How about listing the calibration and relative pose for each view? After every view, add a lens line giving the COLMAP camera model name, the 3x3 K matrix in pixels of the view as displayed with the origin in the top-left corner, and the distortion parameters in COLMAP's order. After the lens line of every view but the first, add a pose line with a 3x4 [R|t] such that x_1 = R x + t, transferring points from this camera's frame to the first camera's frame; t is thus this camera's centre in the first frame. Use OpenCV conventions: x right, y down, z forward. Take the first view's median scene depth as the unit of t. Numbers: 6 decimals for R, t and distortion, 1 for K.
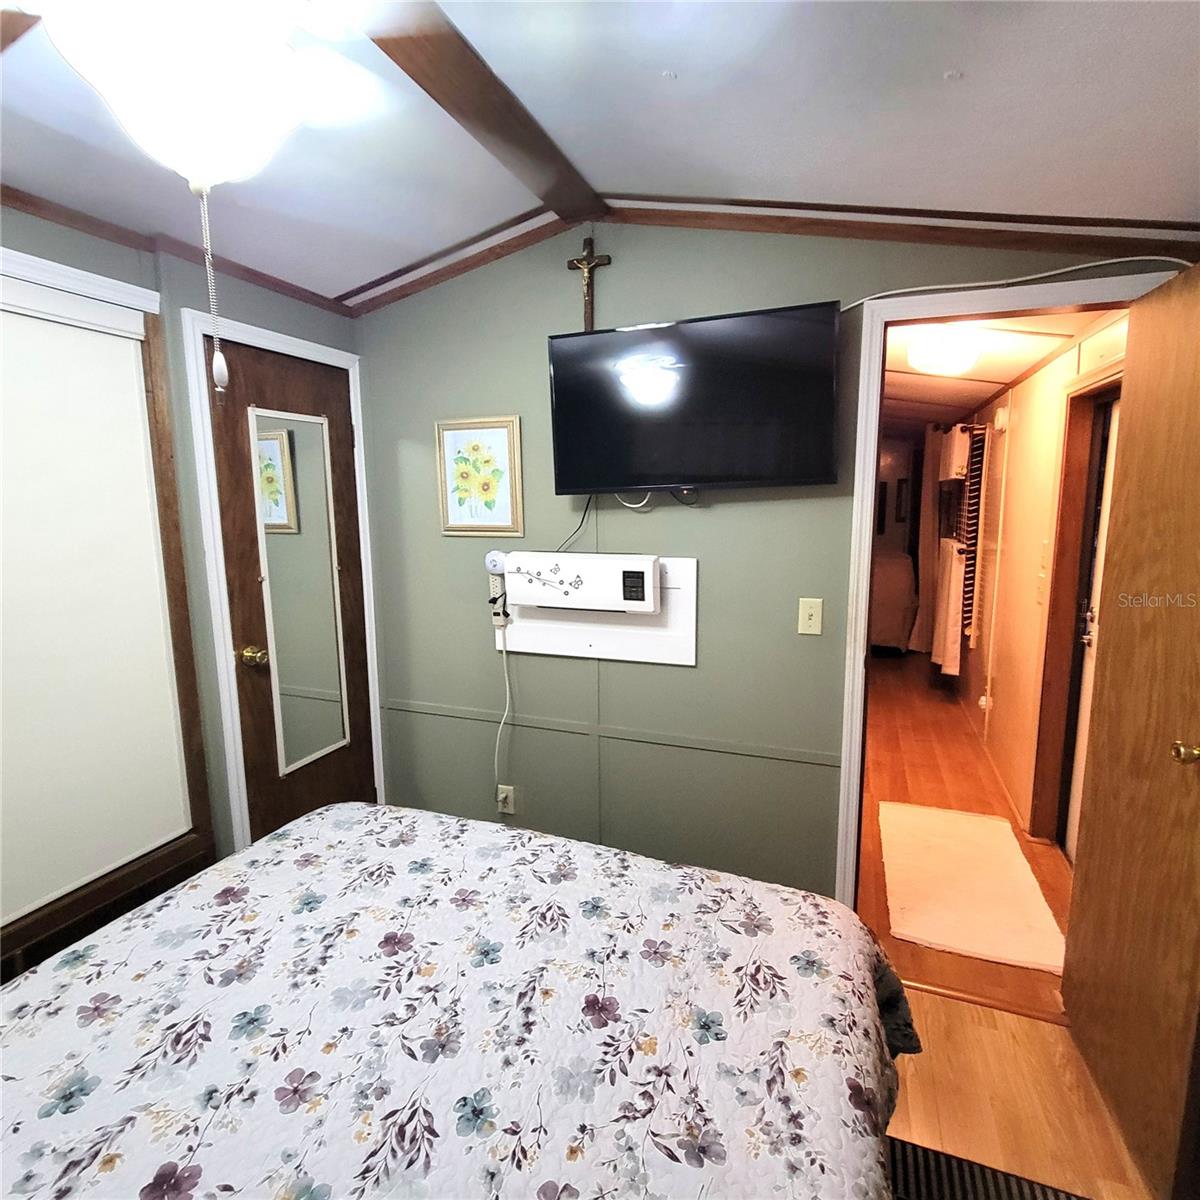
lens RADIAL K [[654.4, 0, 600.0], [0, 654.4, 600.0], [0, 0, 1]] dist [-0.029085, 0.001873]
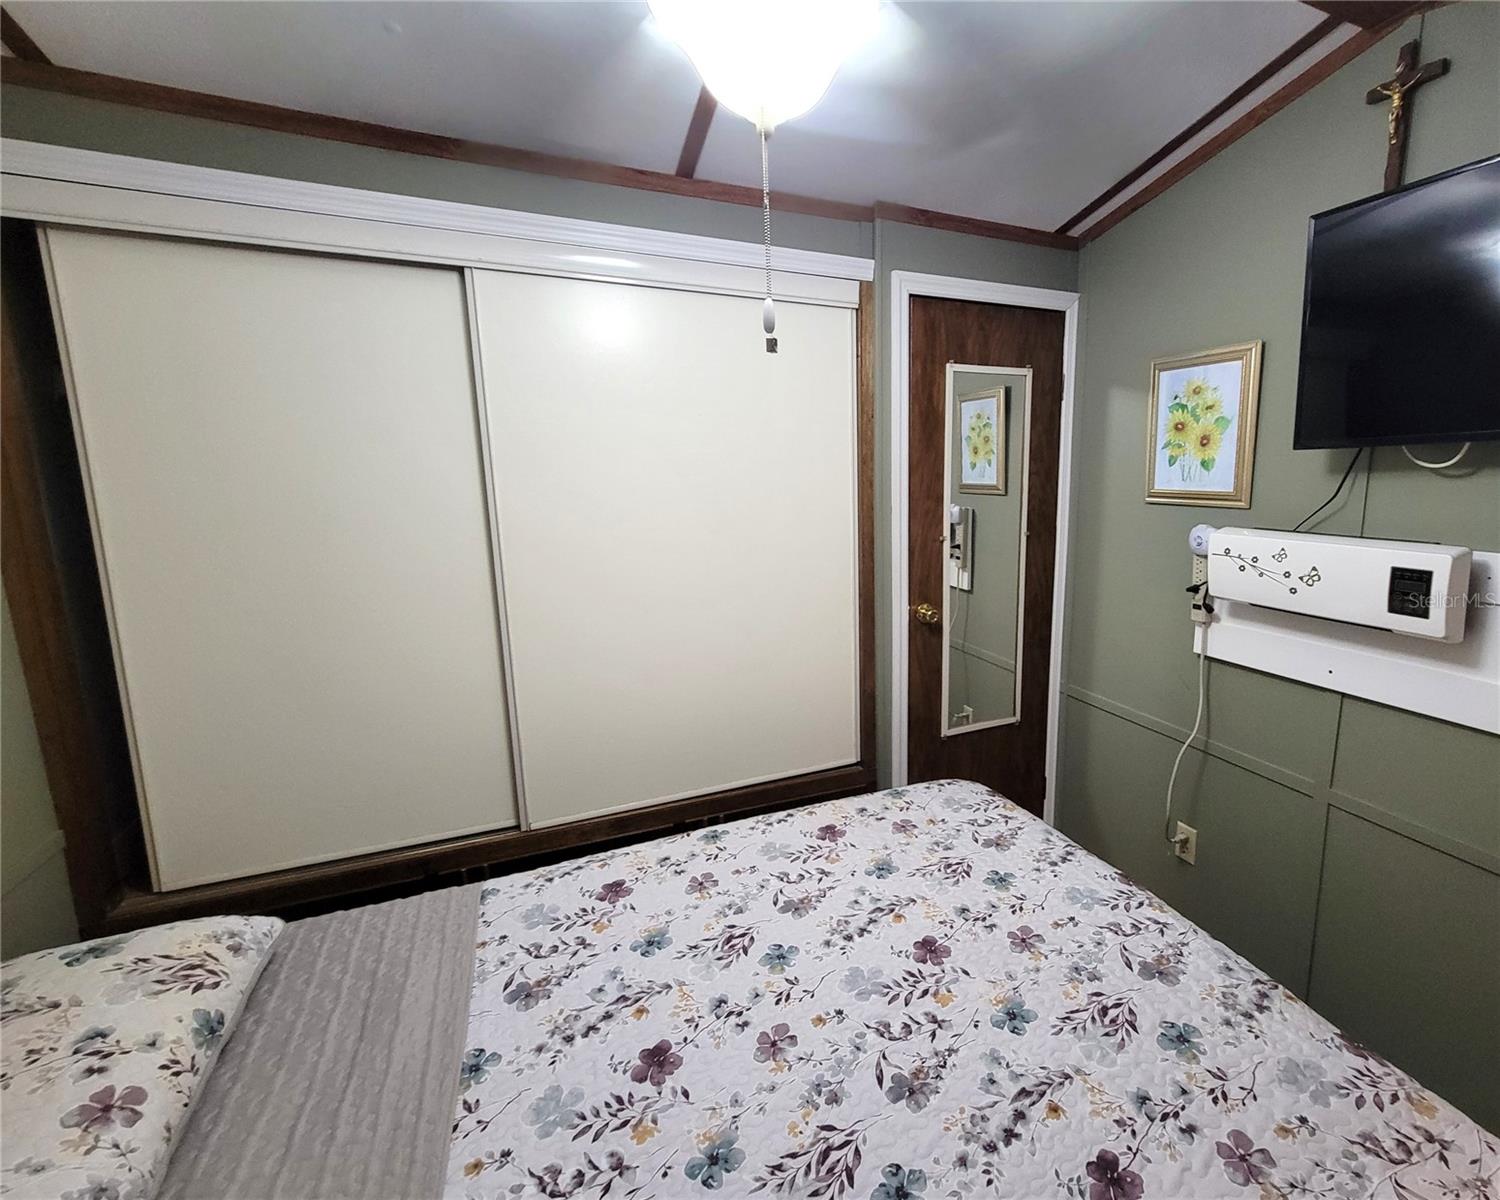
lens RADIAL K [[698.0, 0, 751.7], [0, 698.0, 593.6], [0, 0, 1]] dist [-0.011136, -0.000599]
pose [[0.704612, 0.132215, -0.697166, 0.082955], [-0.106573, 0.991062, 0.080240, -0.007804], [0.701544, 0.017761, 0.712405, 0.094155]]
